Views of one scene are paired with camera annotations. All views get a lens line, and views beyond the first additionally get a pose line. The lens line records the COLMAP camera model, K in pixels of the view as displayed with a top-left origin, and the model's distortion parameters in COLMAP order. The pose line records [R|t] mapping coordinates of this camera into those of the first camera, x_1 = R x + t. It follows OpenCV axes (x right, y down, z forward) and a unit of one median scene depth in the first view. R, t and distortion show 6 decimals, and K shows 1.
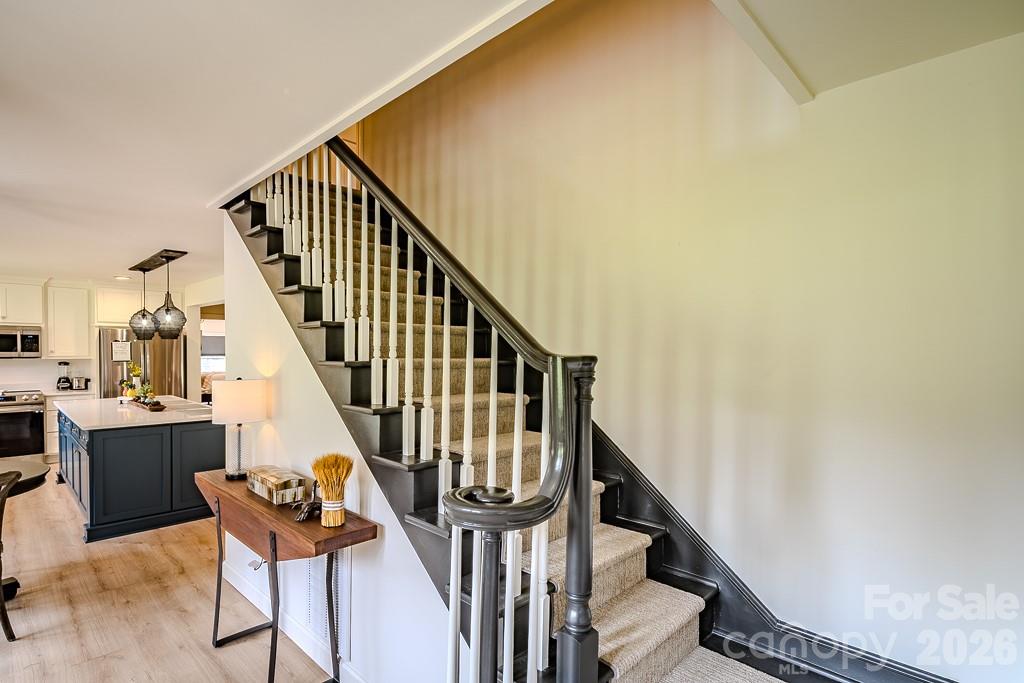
lens RADIAL K [[510.6, 0, 520.4], [0, 510.6, 362.3], [0, 0, 1]] dist [0.000897, -0.000864]
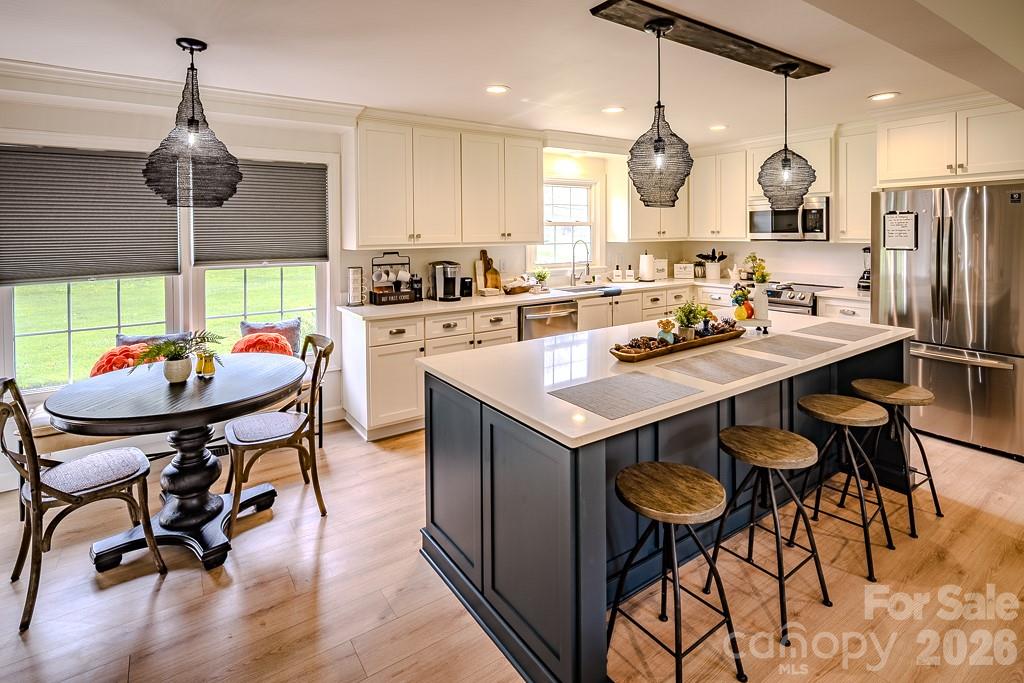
lens RADIAL K [[510.6, 0, 517.9], [0, 510.6, 241.8], [0, 0, 1]] dist [0.000897, -0.000864]
pose [[-0.196781, 0.017947, -0.980283, -0.168078], [-0.014664, 0.999667, 0.021245, -0.016435], [0.980338, 0.018556, -0.196452, 0.725926]]
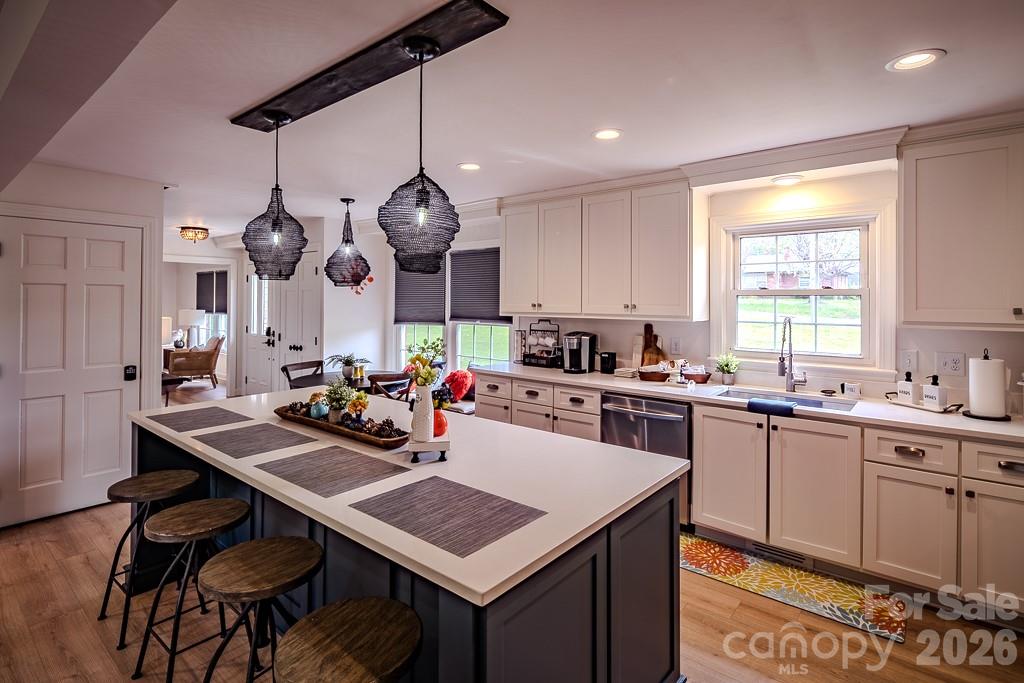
lens RADIAL K [[510.6, 0, 515.5], [0, 510.6, 291.3], [0, 0, 1]] dist [0.000897, -0.000864]
pose [[-0.997650, -0.011135, -0.067608, -0.665711], [-0.011510, 0.999920, 0.005157, -0.029133], [0.067545, 0.005923, -0.997699, 1.132729]]
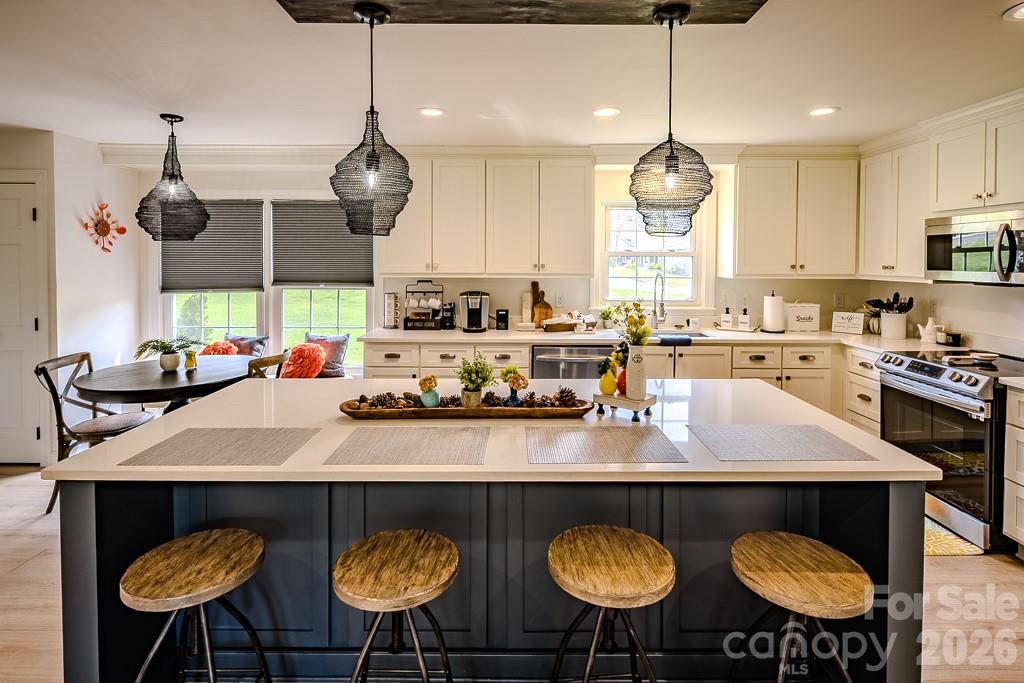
lens RADIAL K [[510.6, 0, 517.3], [0, 510.6, 271.6], [0, 0, 1]] dist [0.000897, -0.000864]
pose [[-0.721585, 0.008176, -0.692278, -0.382936], [-0.023160, 0.999086, 0.035940, -0.025667], [0.691939, 0.041967, -0.720736, 1.005207]]
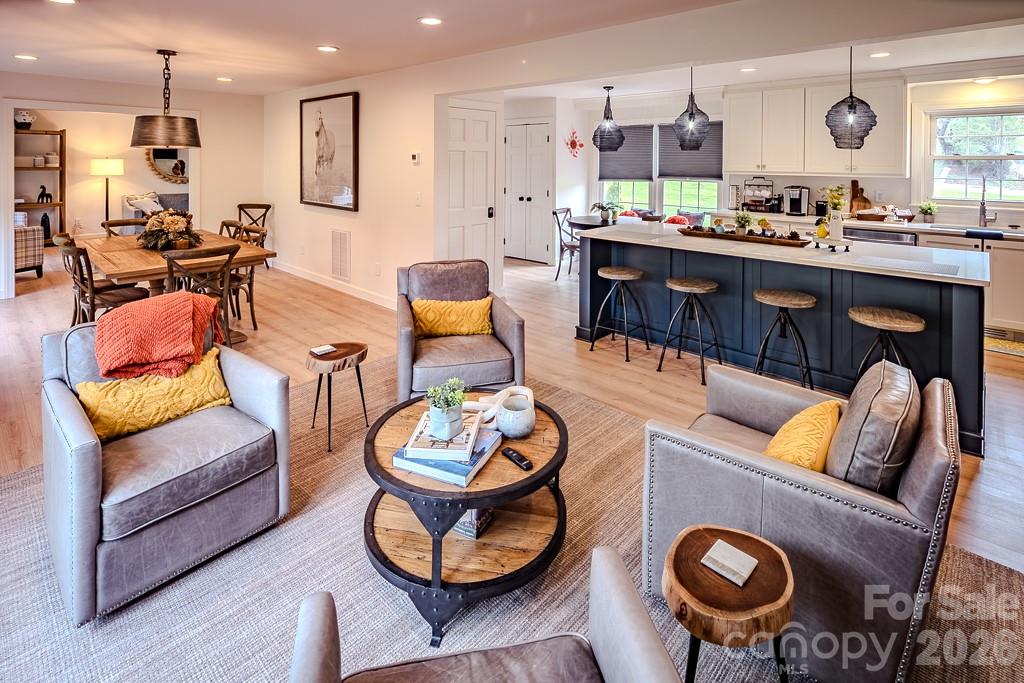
lens RADIAL K [[510.6, 0, 516.7], [0, 510.6, 163.5], [0, 0, 1]] dist [0.000897, -0.000864]
pose [[-0.999679, -0.012303, -0.022149, -0.296932], [-0.012942, 0.999498, 0.028933, -0.032948], [0.021782, 0.029211, -0.999336, 1.354346]]
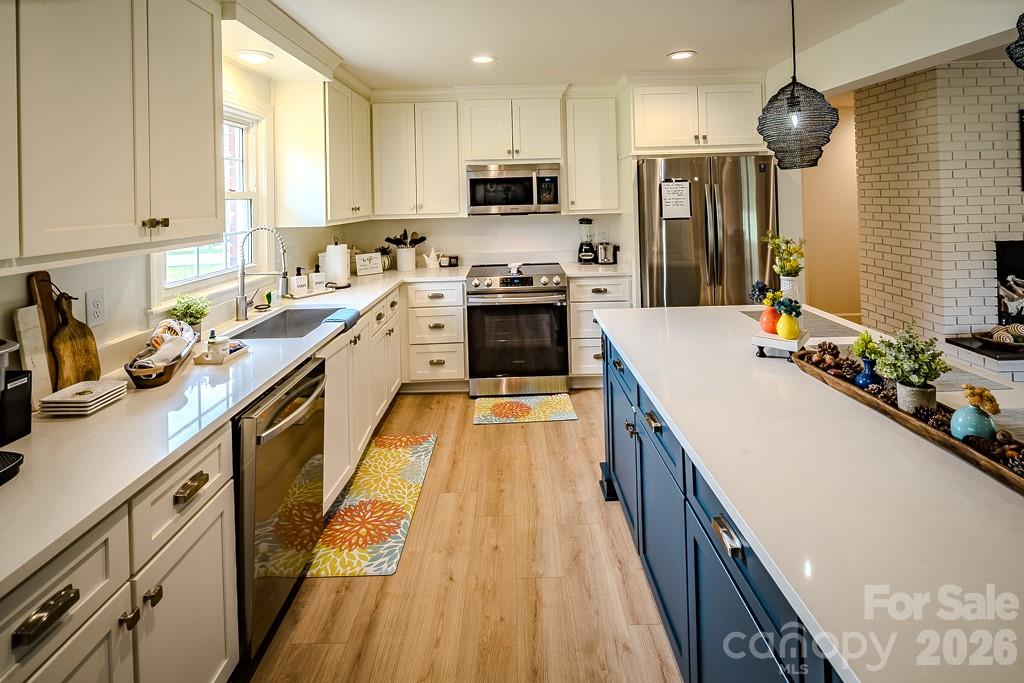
lens RADIAL K [[510.6, 0, 513.0], [0, 510.6, 187.0], [0, 0, 1]] dist [0.000897, -0.000864]
pose [[0.693373, -0.038232, -0.719564, -0.533671], [0.013335, 0.999101, -0.040235, -0.016303], [0.720456, 0.018303, 0.693259, 0.530146]]
